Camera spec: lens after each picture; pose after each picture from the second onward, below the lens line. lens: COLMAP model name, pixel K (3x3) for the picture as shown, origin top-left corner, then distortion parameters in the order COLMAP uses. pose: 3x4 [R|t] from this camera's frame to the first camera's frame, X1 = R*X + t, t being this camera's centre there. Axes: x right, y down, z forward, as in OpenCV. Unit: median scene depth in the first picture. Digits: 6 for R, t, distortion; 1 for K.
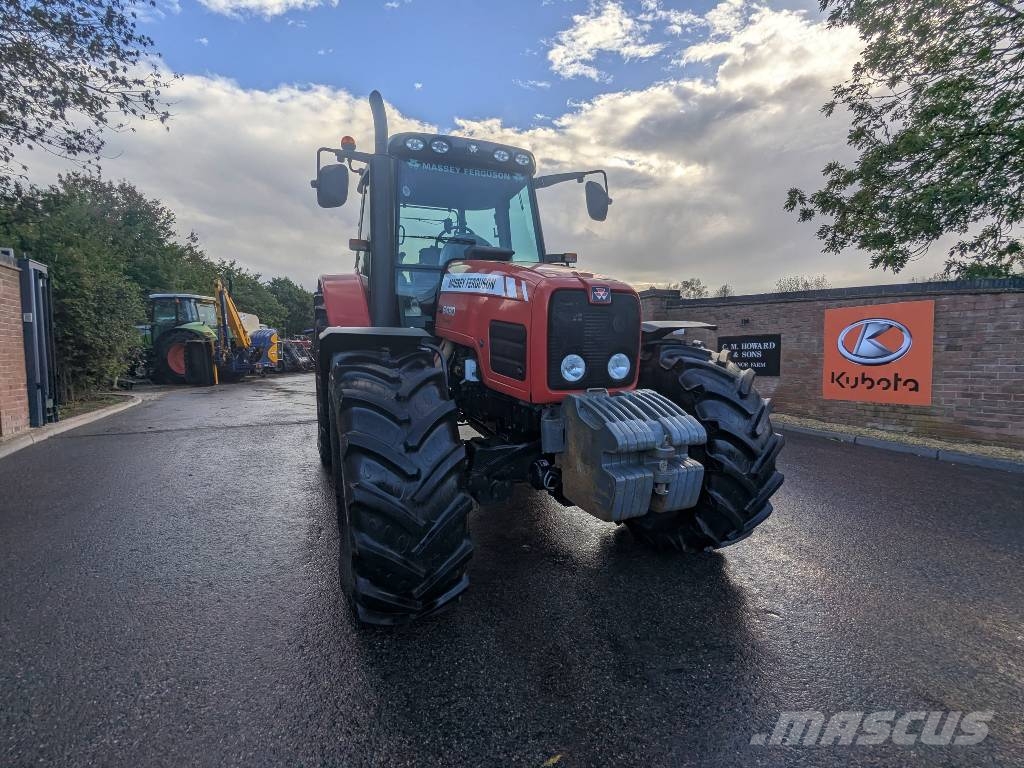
lens RADIAL K [[484.0, 0, 507.3], [0, 484.0, 385.5], [0, 0, 1]] dist [0.000847, -0.000264]
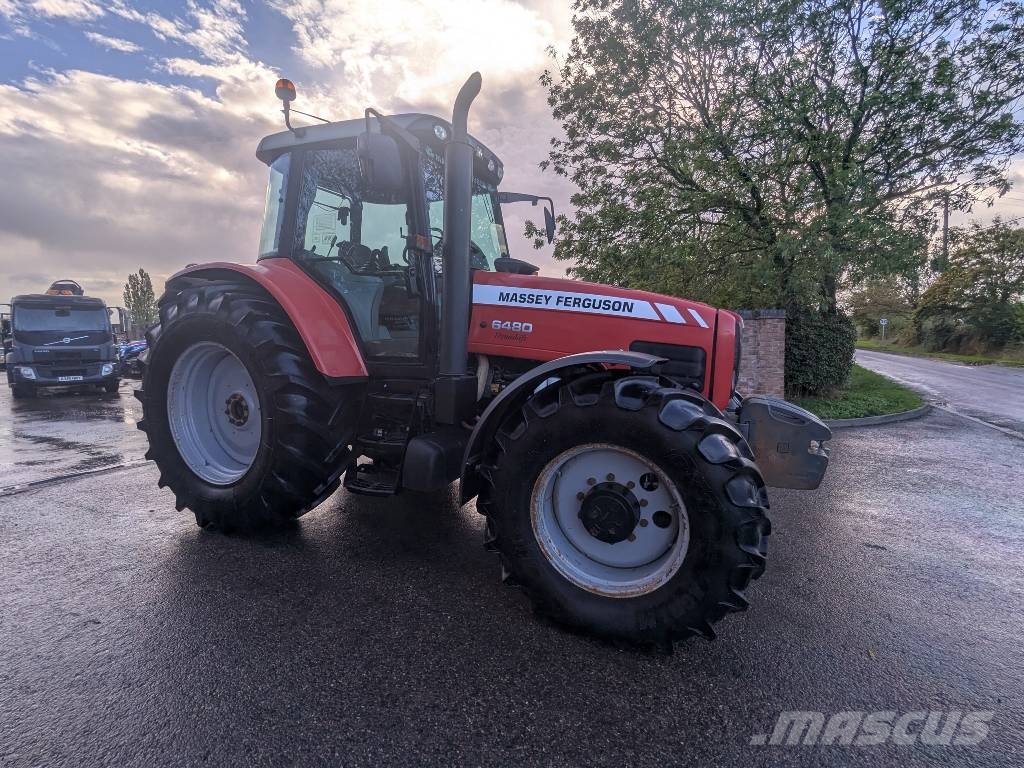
lens RADIAL K [[487.8, 0, 508.7], [0, 487.8, 391.7], [0, 0, 1]] dist [0.002292, 0.001034]
pose [[0.735074, -0.074165, 0.673918, -0.035926], [0.064021, 0.997150, 0.039906, -0.003054], [-0.674957, 0.013811, 0.737728, 0.013843]]
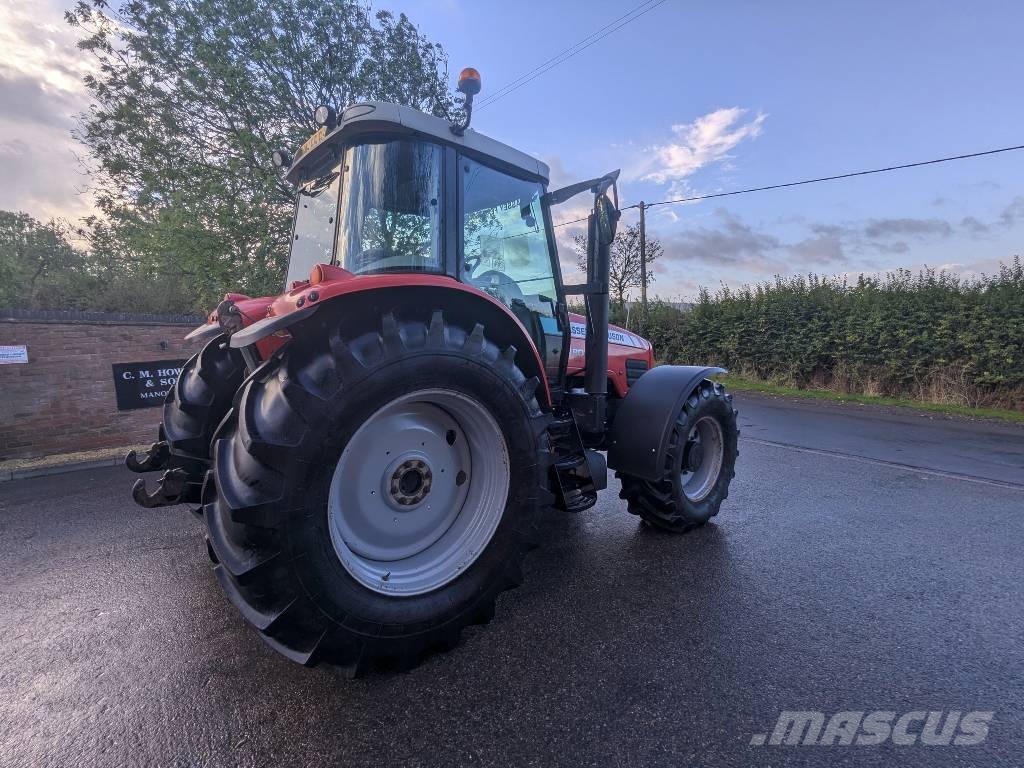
lens RADIAL K [[487.8, 0, 508.7], [0, 487.8, 391.7], [0, 0, 1]] dist [0.002292, 0.001034]
pose [[-0.315822, -0.105265, 0.942961, -0.056761], [0.103144, 0.984128, 0.144406, -0.011458], [-0.943196, 0.142867, -0.299952, 0.070224]]
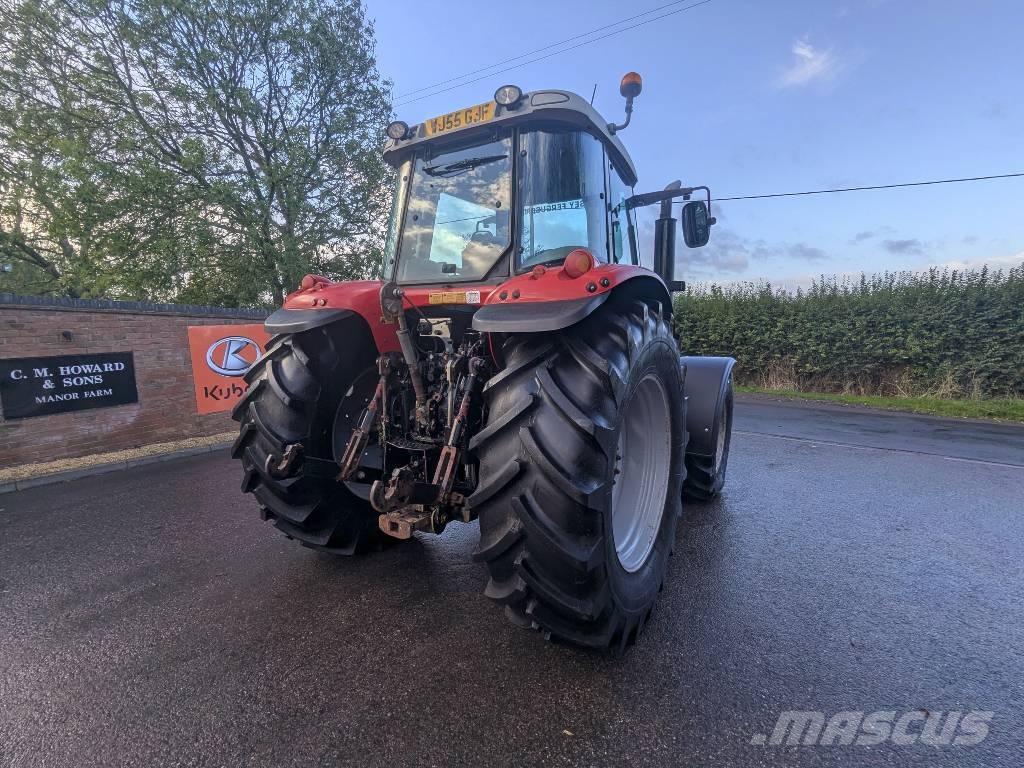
lens RADIAL K [[487.8, 0, 508.7], [0, 487.8, 391.7], [0, 0, 1]] dist [0.002292, 0.001034]
pose [[-0.587099, -0.097910, 0.803573, -0.046775], [0.077863, 0.981226, 0.176443, -0.013040], [-0.805762, 0.166157, -0.568453, 0.092301]]
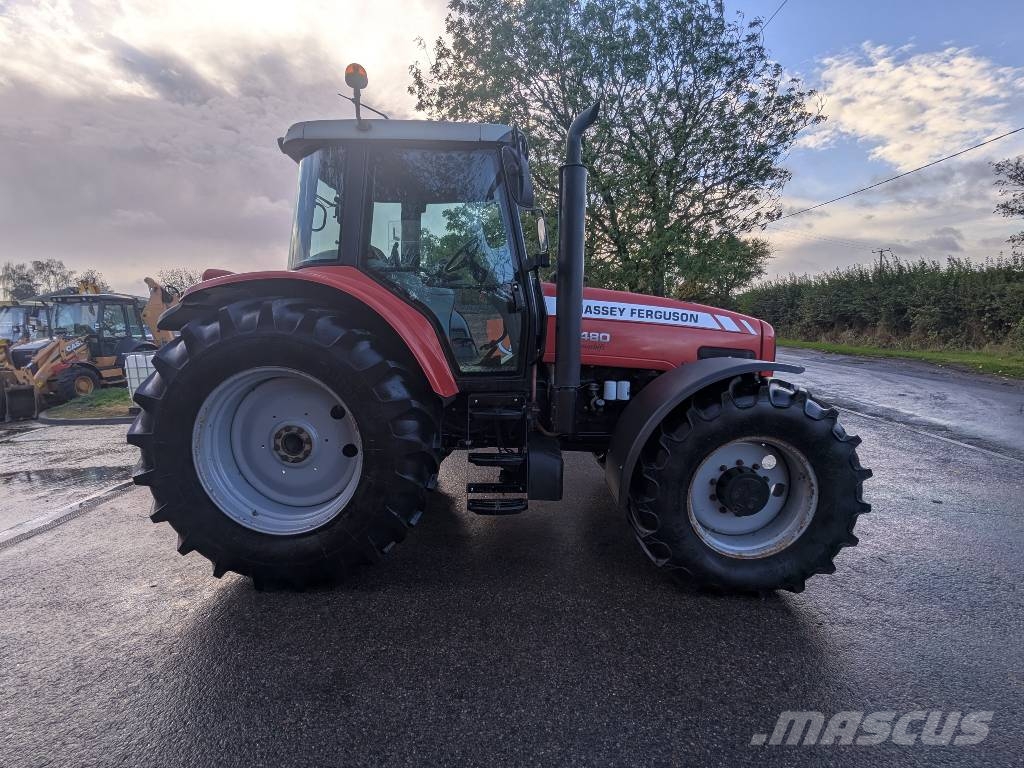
lens RADIAL K [[487.1, 0, 511.9], [0, 487.1, 392.3], [0, 0, 1]] dist [0.003208, 0.001172]
pose [[0.404148, -0.136448, 0.904459, -0.052131], [0.112164, 0.988741, 0.099044, -0.007321], [-0.907791, 0.061420, 0.414902, 0.033568]]
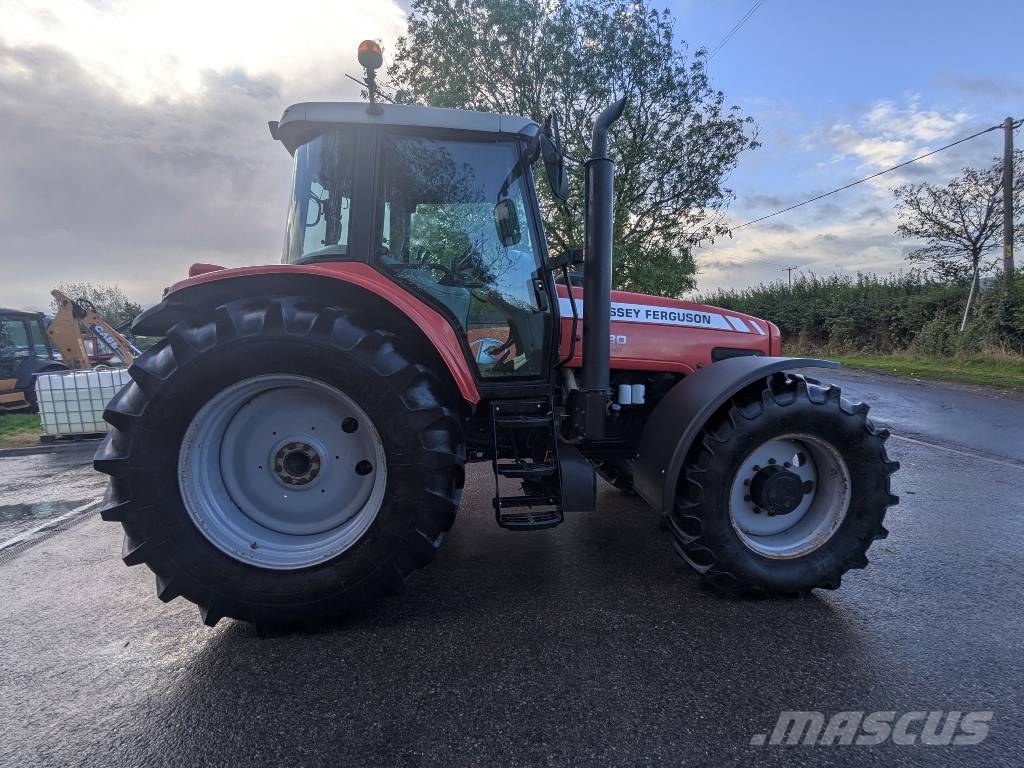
lens RADIAL K [[486.6, 0, 514.7], [0, 486.6, 390.2], [0, 0, 1]] dist [0.003859, 0.000699]
pose [[0.280026, -0.113297, 0.953284, -0.052149], [0.128717, 0.988476, 0.079669, -0.007135], [-0.951324, 0.100394, 0.291382, 0.041350]]
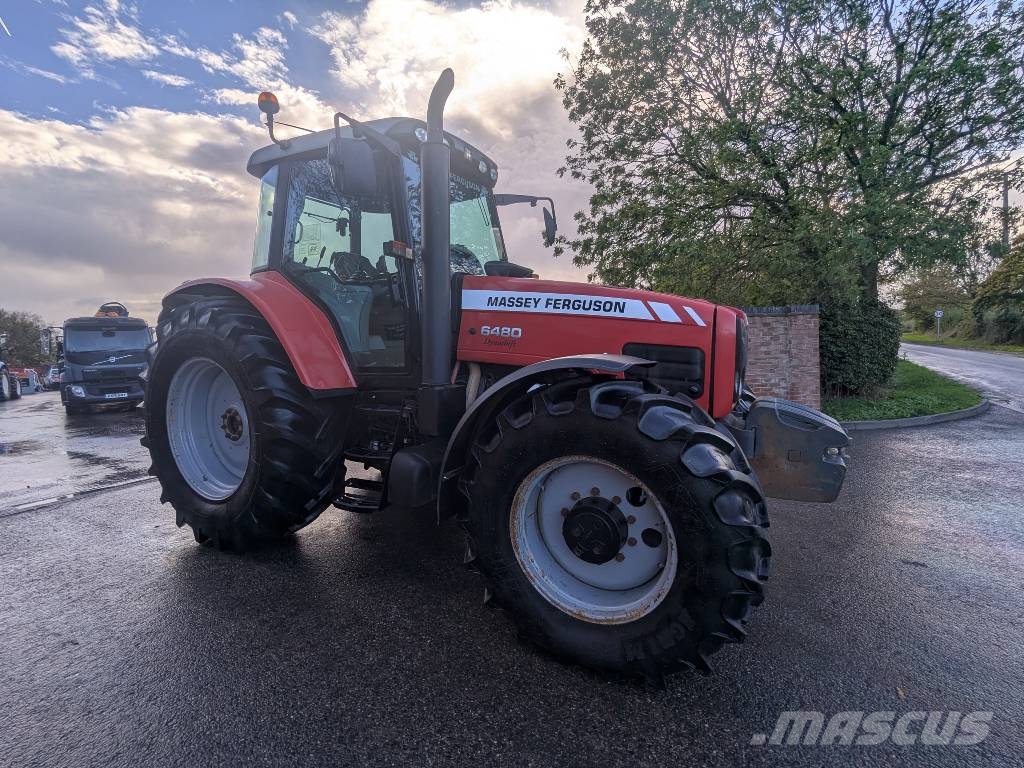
lens RADIAL K [[487.8, 0, 508.7], [0, 487.8, 391.7], [0, 0, 1]] dist [0.002292, 0.001034]
pose [[0.780381, -0.083818, 0.619661, -0.031571], [0.090095, 0.995707, 0.021221, -0.002859], [-0.618780, 0.039268, 0.784582, 0.012856]]
